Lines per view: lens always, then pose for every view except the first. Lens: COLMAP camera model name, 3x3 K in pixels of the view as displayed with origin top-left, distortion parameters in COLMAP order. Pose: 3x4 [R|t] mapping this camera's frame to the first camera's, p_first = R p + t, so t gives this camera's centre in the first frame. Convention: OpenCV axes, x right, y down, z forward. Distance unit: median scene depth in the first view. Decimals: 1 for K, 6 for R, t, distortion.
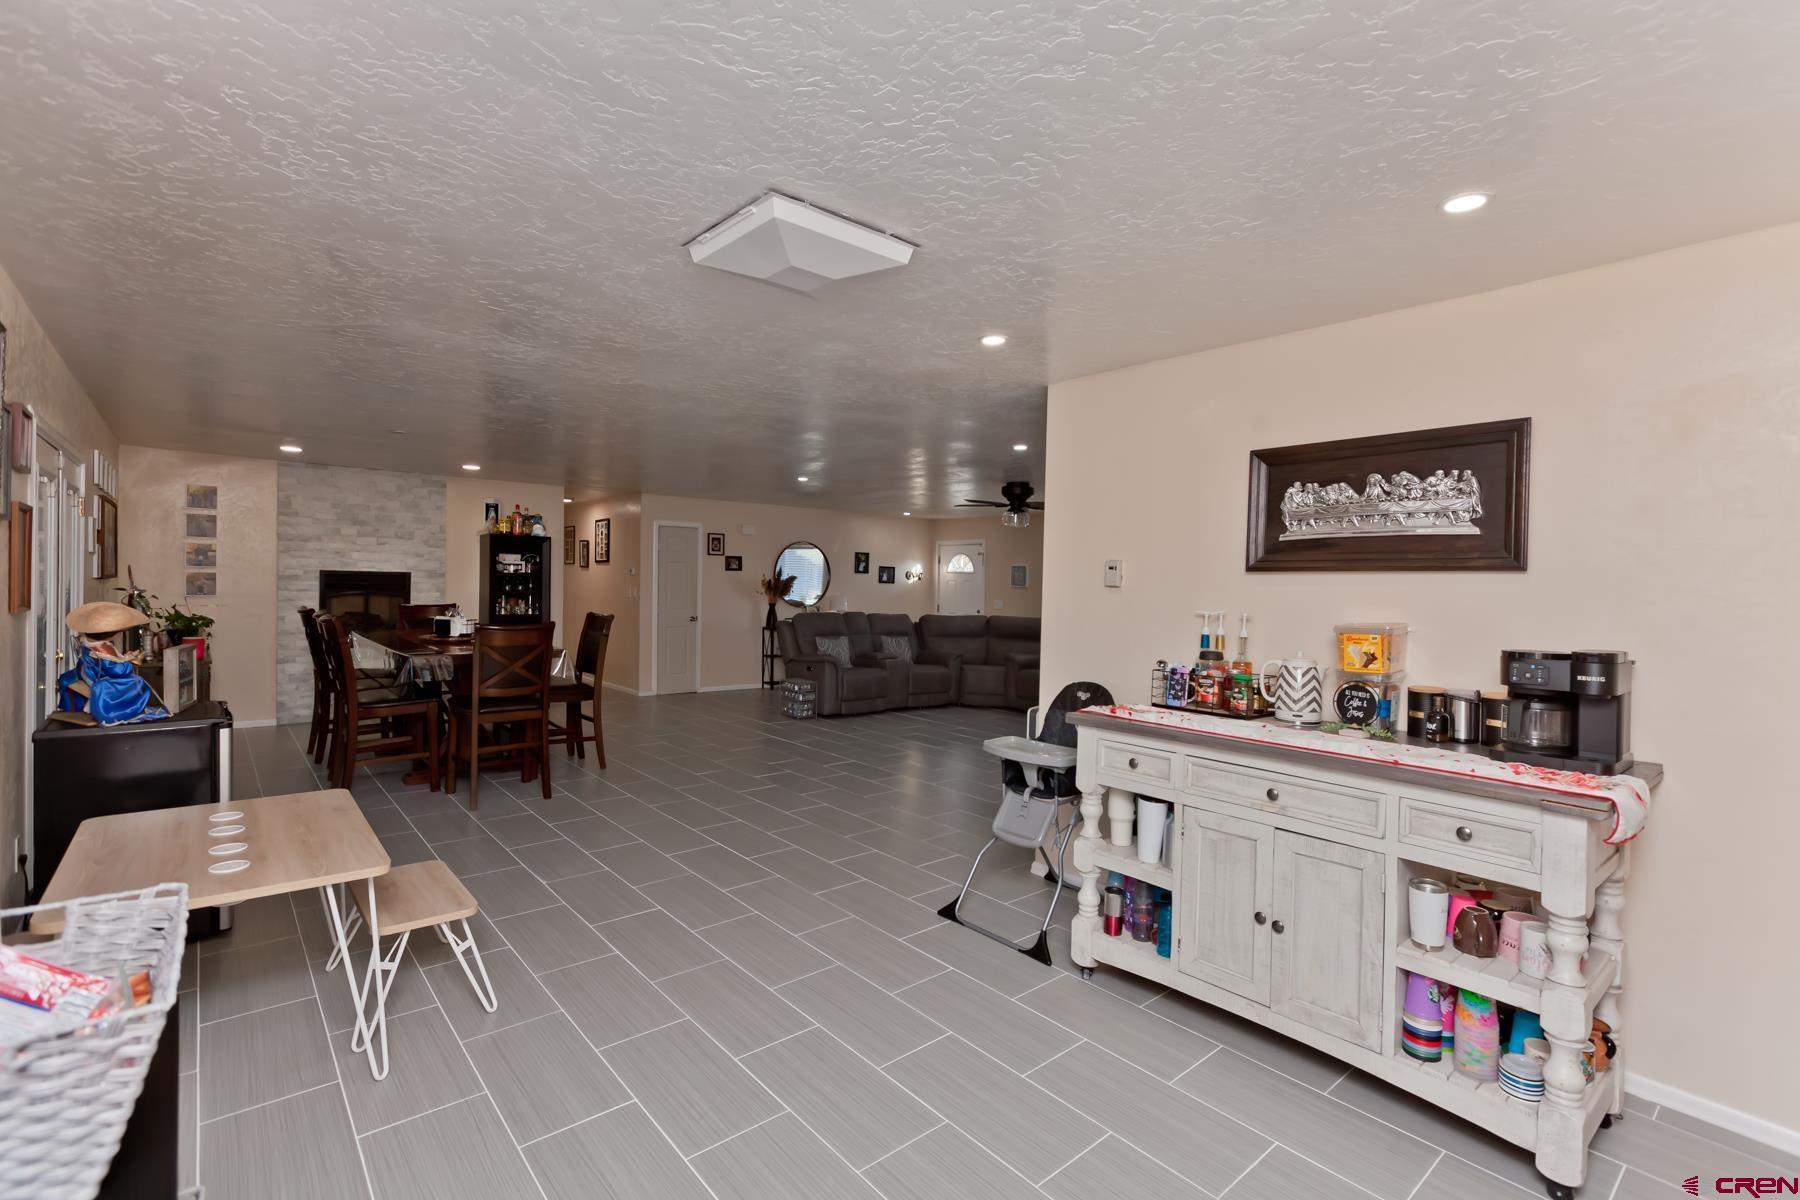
lens RADIAL K [[818.0, 0, 902.1], [0, 818.0, 591.3], [0, 0, 1]] dist [0.006744, 0.000636]
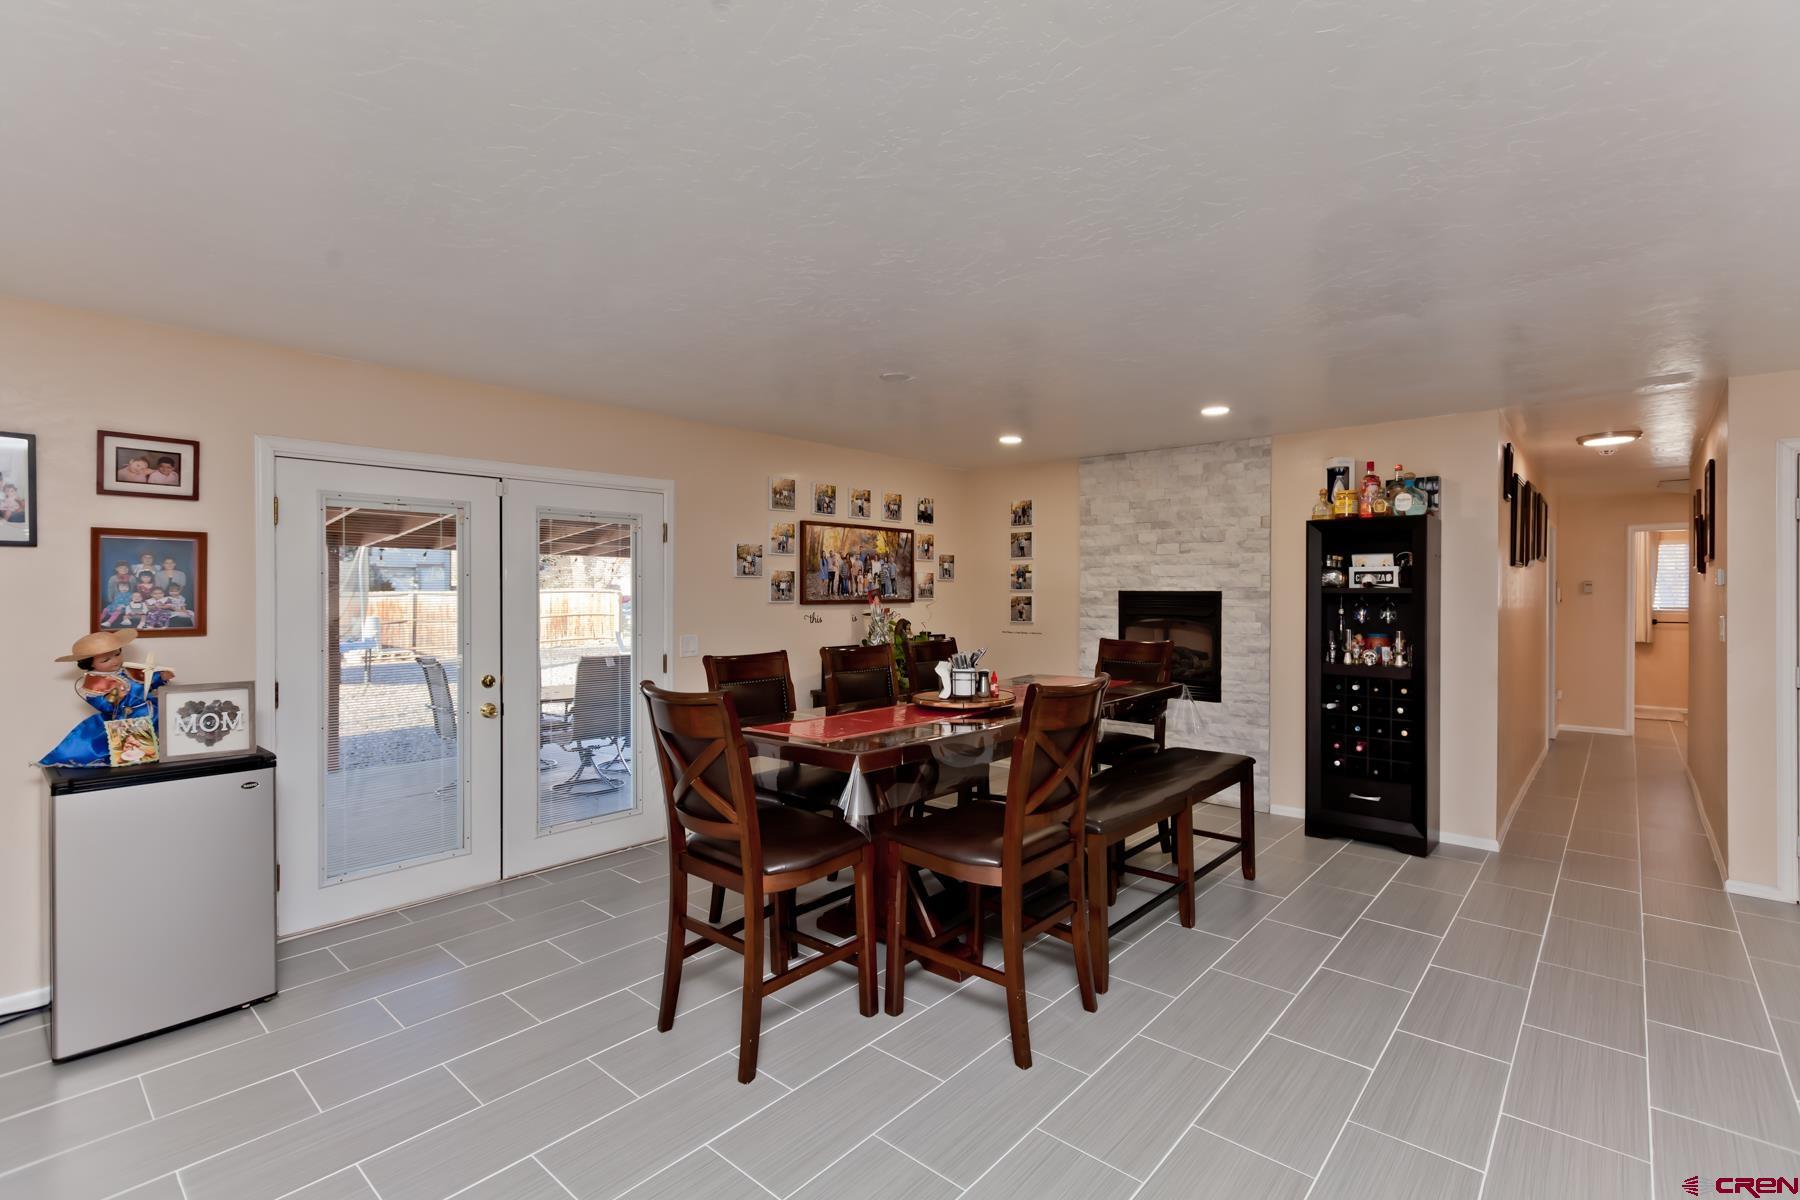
lens RADIAL K [[821.2, 0, 905.8], [0, 821.2, 593.3], [0, 0, 1]] dist [0.002487, -0.000189]
pose [[0.140141, -0.019142, -0.989947, 0.024746], [-0.008711, 0.999751, -0.020565, -0.005273], [0.990093, 0.011506, 0.139939, 0.625151]]
